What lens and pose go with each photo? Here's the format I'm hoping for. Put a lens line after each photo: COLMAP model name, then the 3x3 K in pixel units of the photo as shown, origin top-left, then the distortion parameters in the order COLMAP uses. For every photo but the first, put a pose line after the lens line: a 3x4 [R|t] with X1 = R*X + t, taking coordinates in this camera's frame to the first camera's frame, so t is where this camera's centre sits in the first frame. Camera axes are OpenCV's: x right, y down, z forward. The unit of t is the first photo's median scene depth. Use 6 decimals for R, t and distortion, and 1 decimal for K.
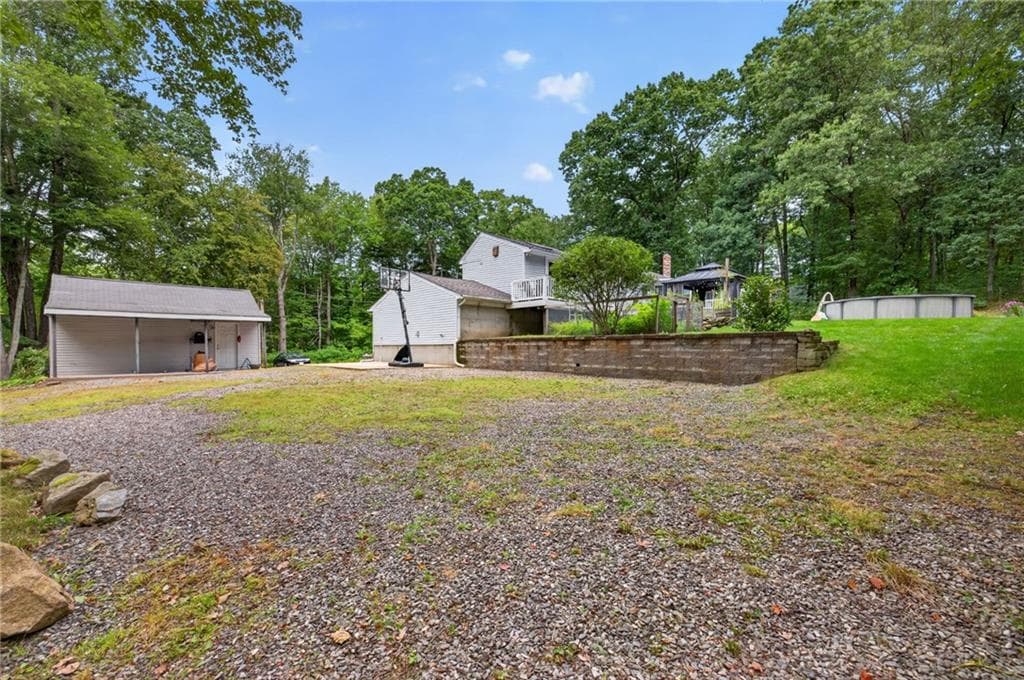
lens RADIAL K [[439.9, 0, 506.2], [0, 439.9, 352.1], [0, 0, 1]] dist [0.018747, -0.000069]
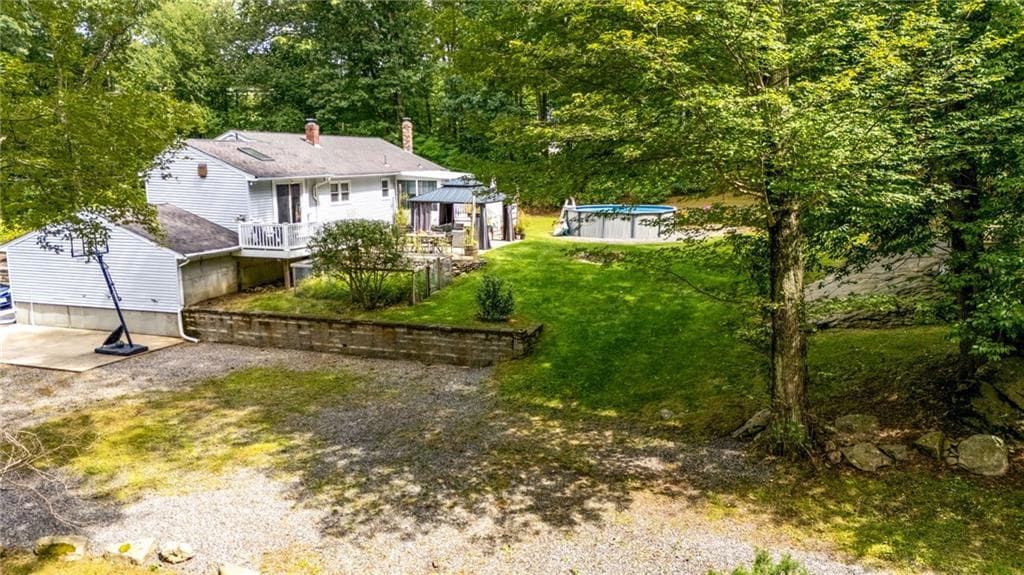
lens RADIAL K [[749.0, 0, 517.4], [0, 749.0, 286.0], [0, 0, 1]] dist [0.086733, -0.101371]
pose [[0.876353, -0.087965, 0.473568, -0.283037], [0.014284, 0.987496, 0.156993, -0.349537], [-0.481457, -0.130817, 0.866652, -0.661539]]
